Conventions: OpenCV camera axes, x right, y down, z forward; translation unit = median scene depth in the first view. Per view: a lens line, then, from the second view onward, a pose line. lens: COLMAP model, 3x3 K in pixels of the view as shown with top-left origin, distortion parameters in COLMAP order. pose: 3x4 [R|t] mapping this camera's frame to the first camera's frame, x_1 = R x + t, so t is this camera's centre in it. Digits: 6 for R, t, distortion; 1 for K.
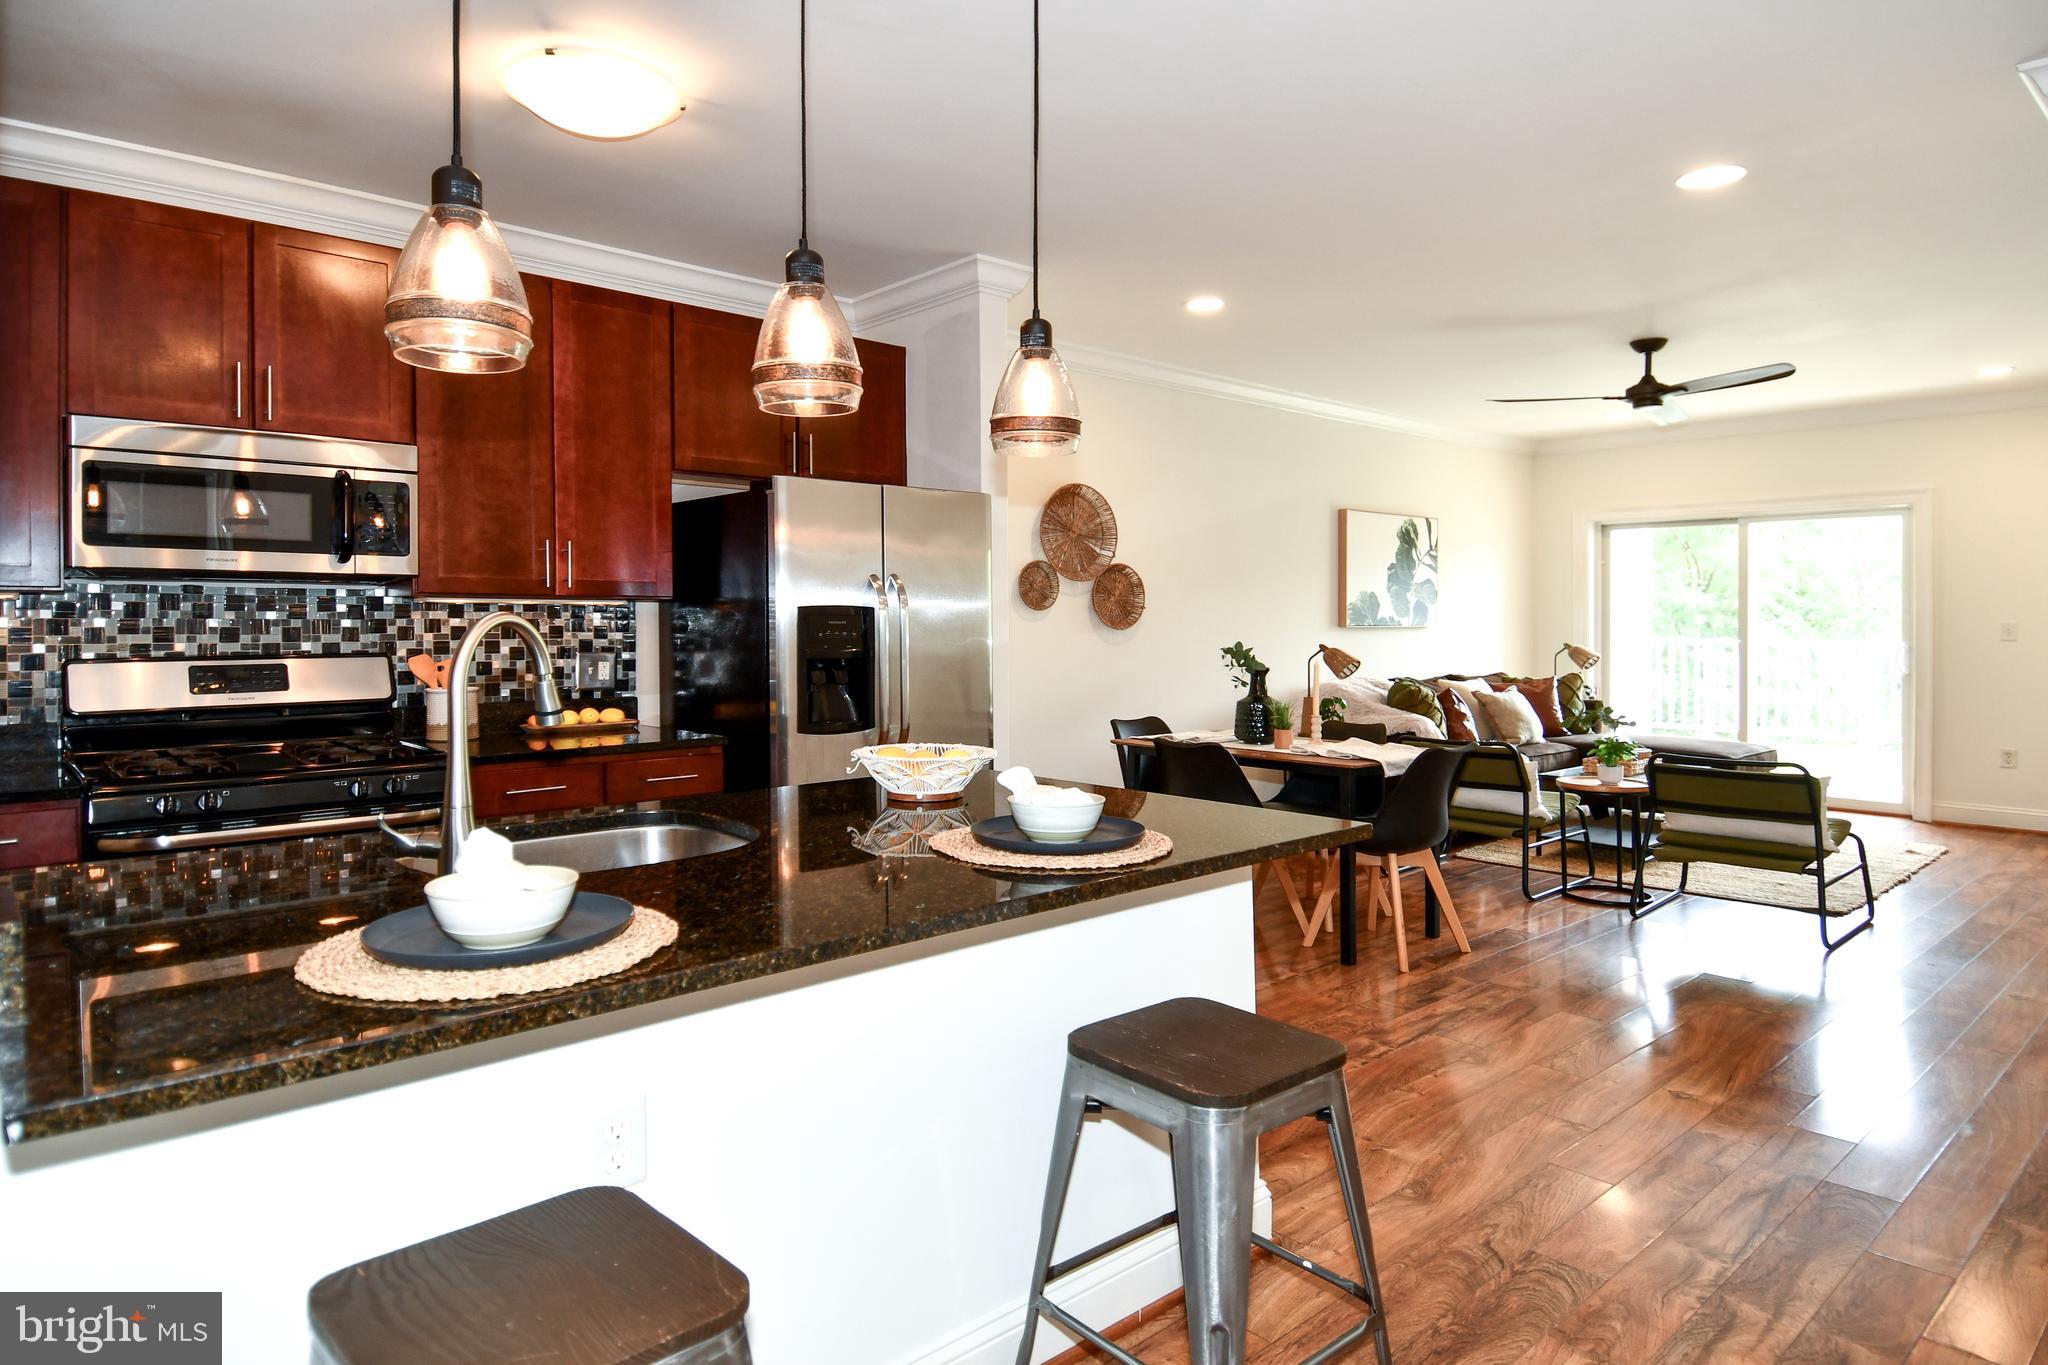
lens RADIAL K [[1117.1, 0, 1011.8], [0, 1117.1, 675.7], [0, 0, 1]] dist [0.040294, -0.036494]
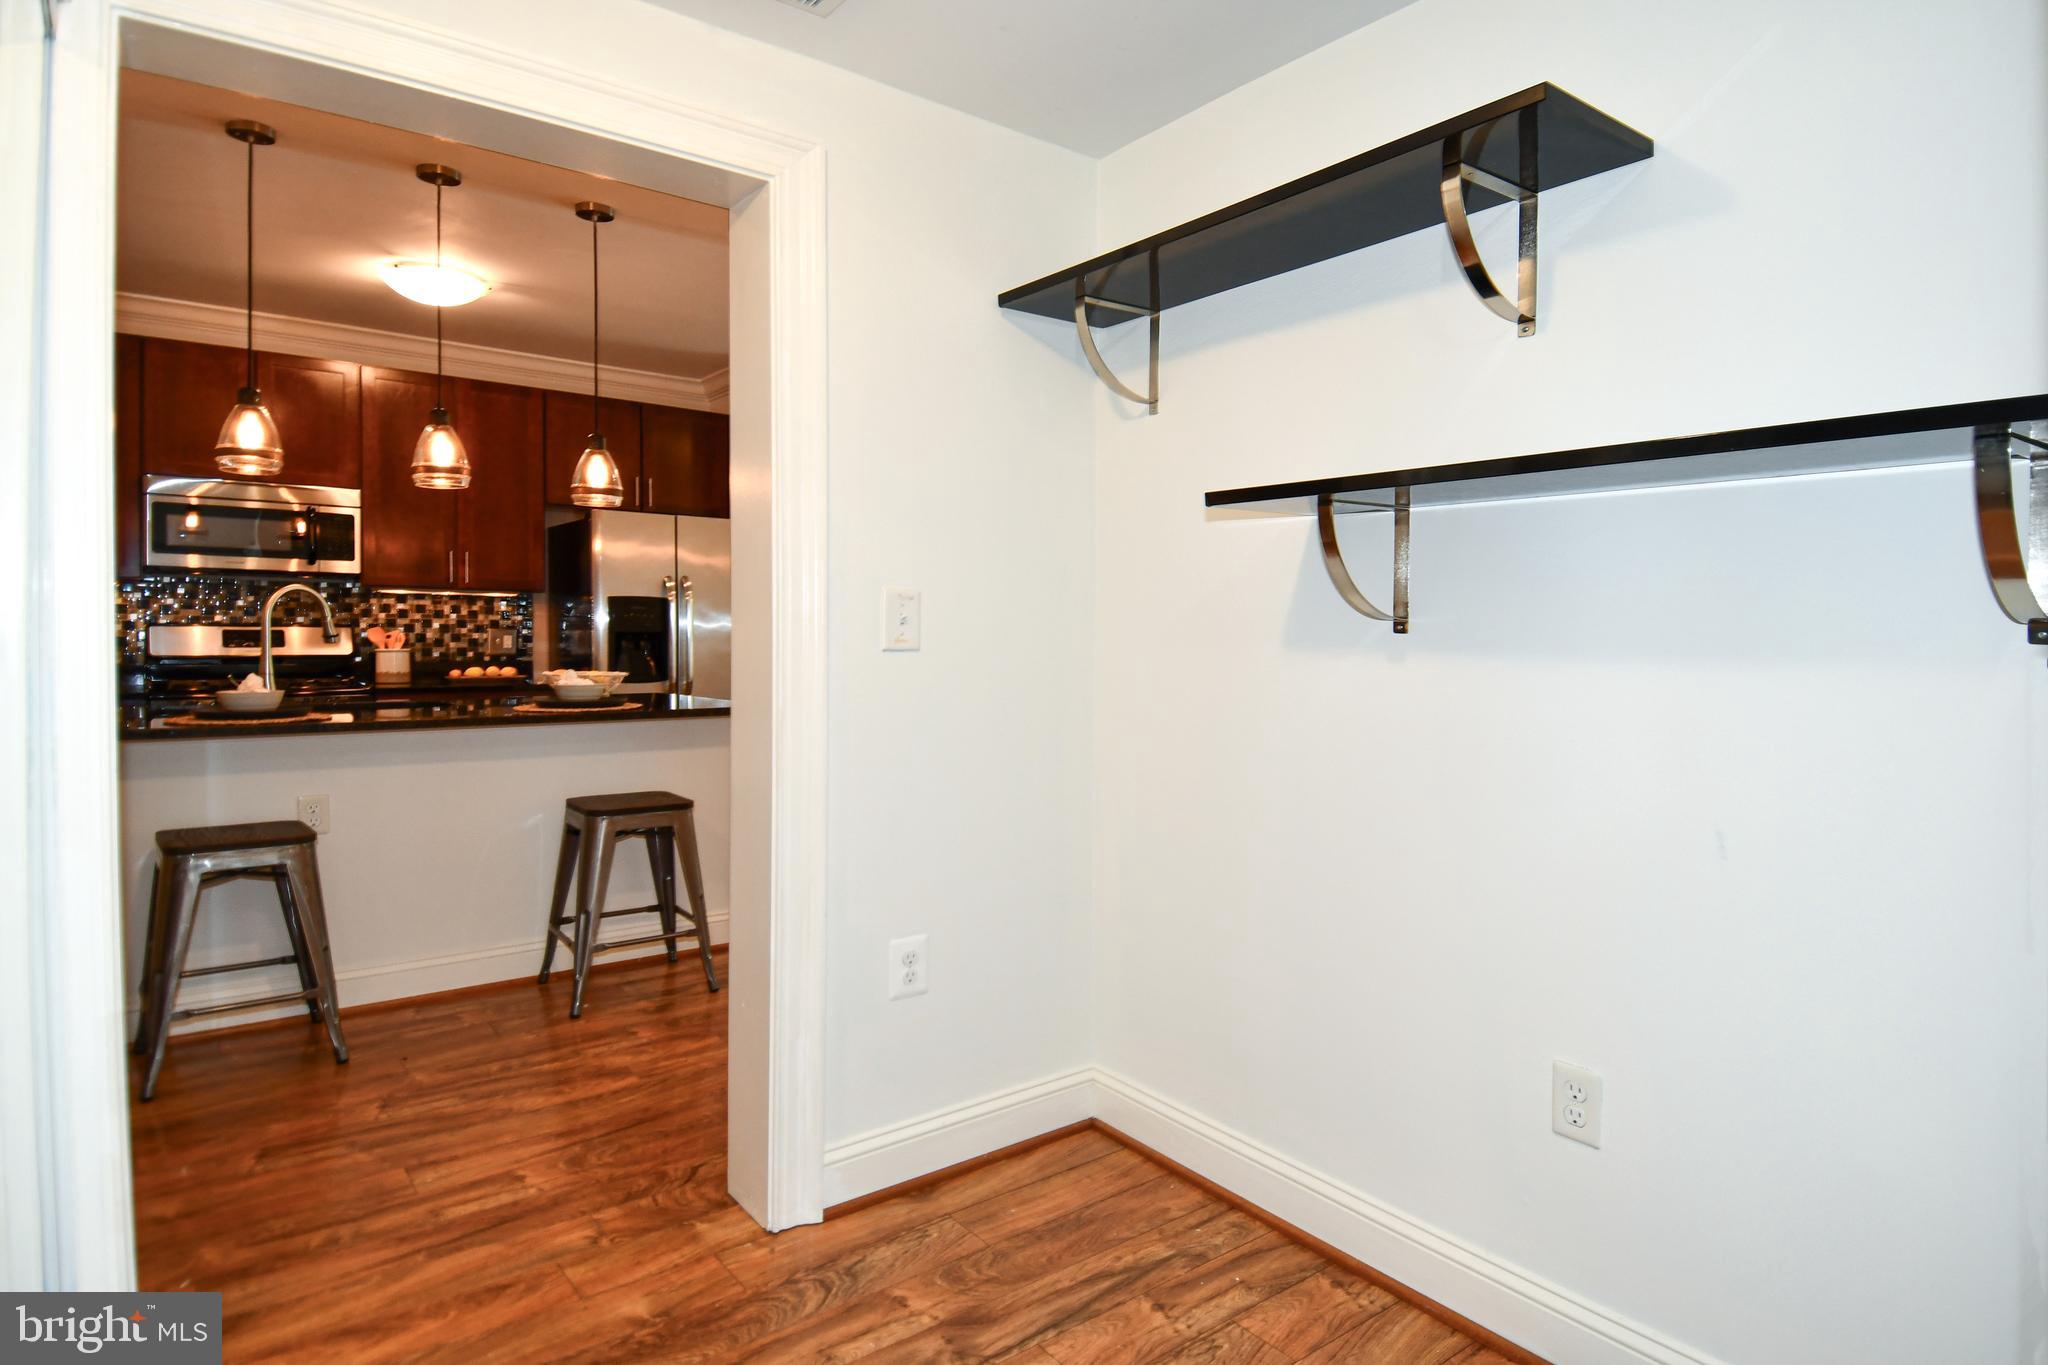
lens RADIAL K [[1117.1, 0, 1016.0], [0, 1117.1, 681.4], [0, 0, 1]] dist [0.040294, -0.036494]
pose [[0.995722, 0.016755, -0.090865, 0.488060], [-0.017273, 0.999839, -0.004914, 0.049021], [0.090768, 0.006462, 0.995851, -0.441964]]
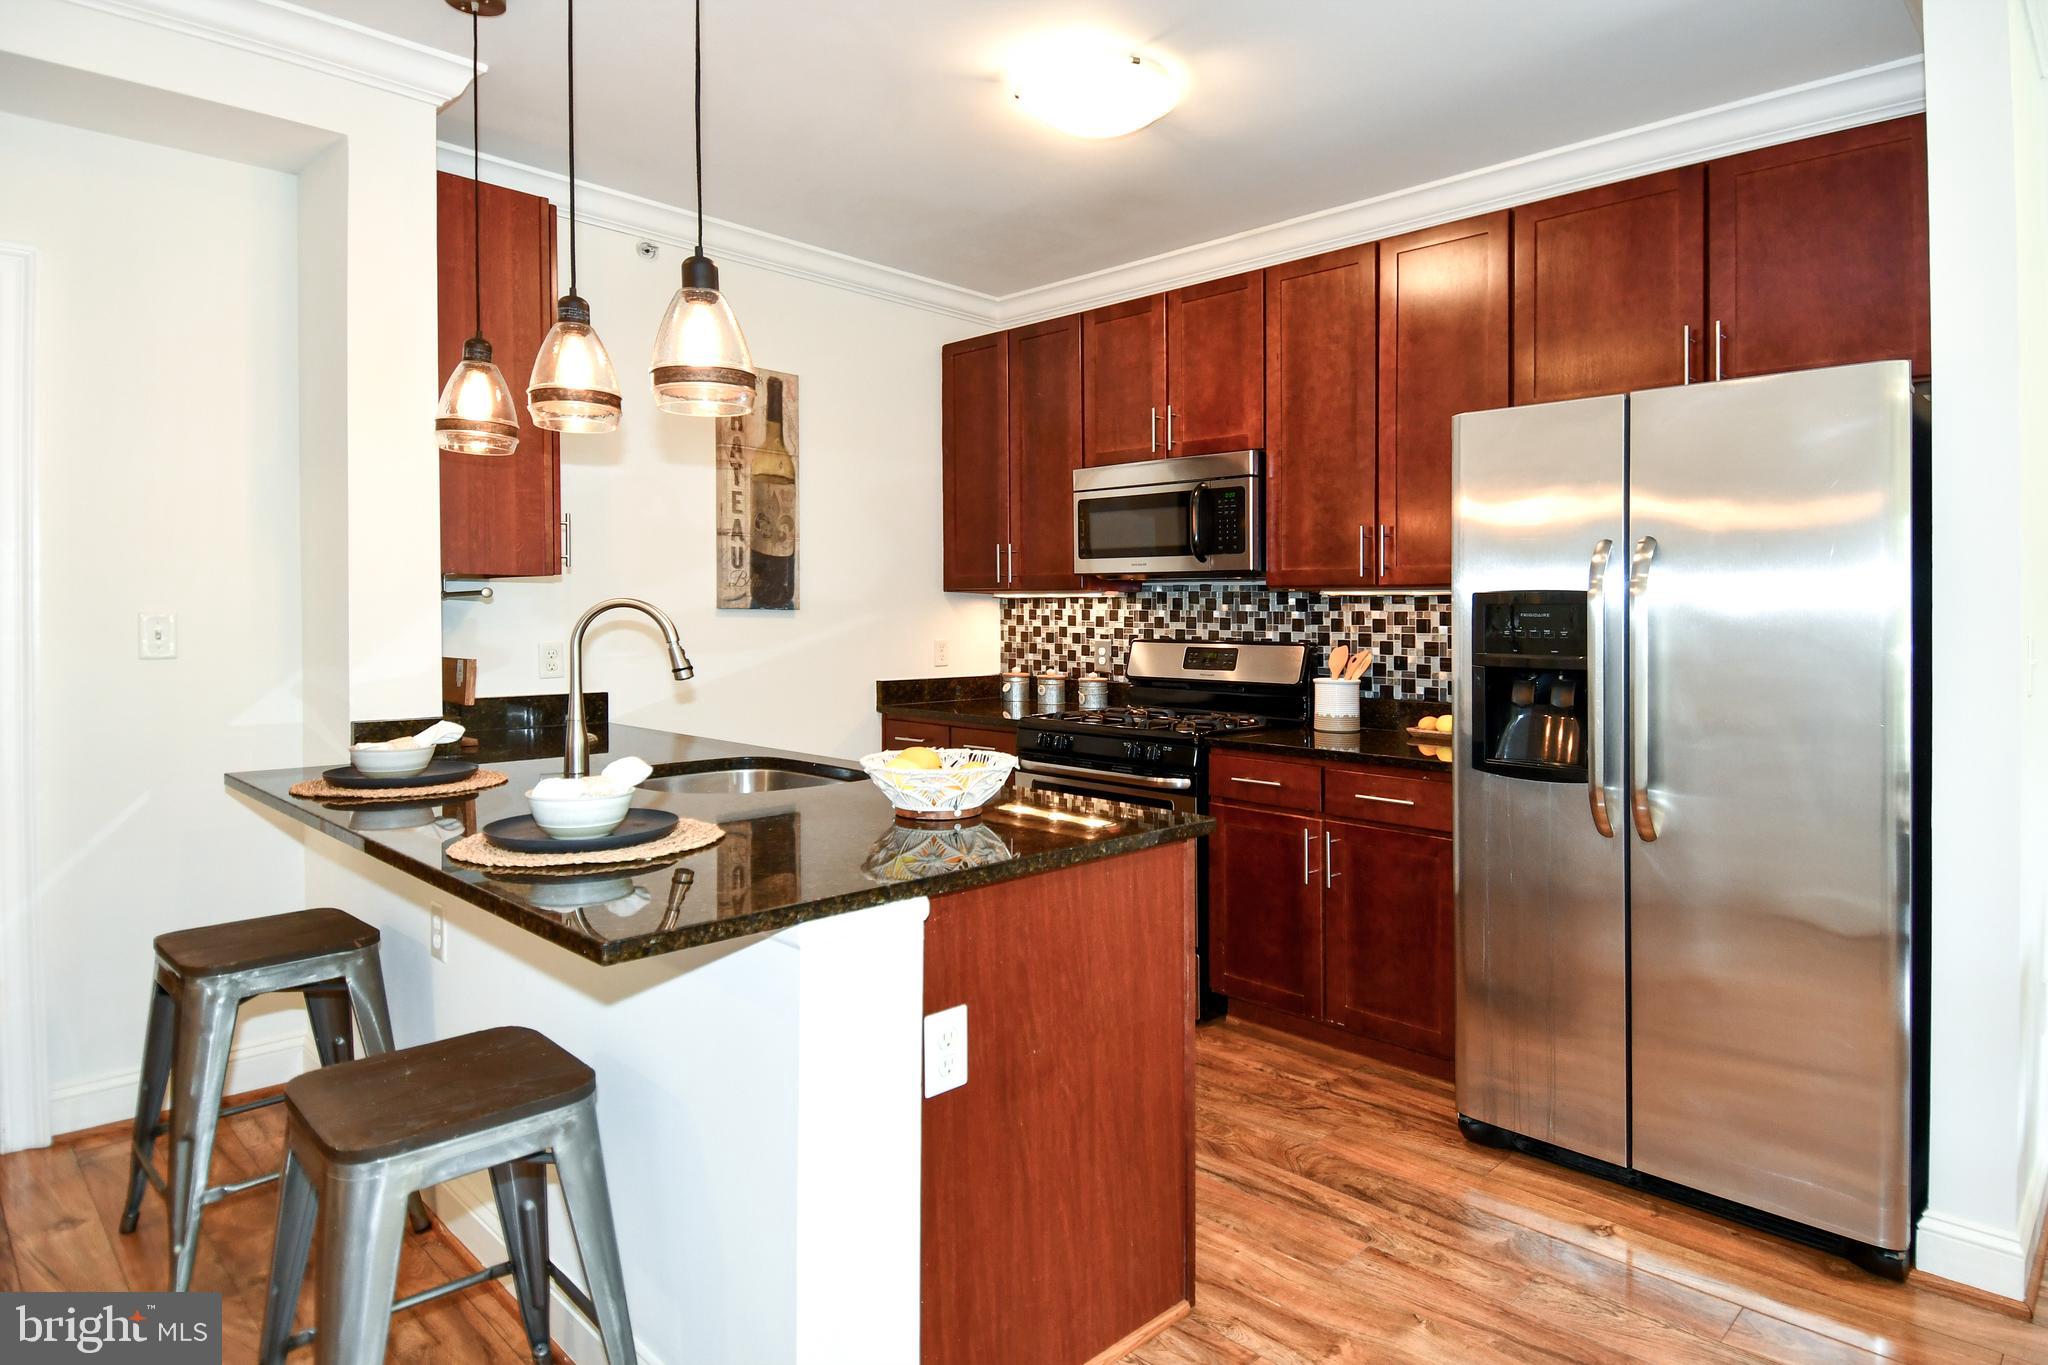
lens RADIAL K [[1117.1, 0, 1003.5], [0, 1117.1, 646.8], [0, 0, 1]] dist [0.040294, -0.036494]
pose [[0.080124, 0.029215, -0.996357, 0.500034], [-0.058394, 0.997991, 0.024567, -0.026333], [0.995073, 0.056213, 0.081669, 0.640783]]
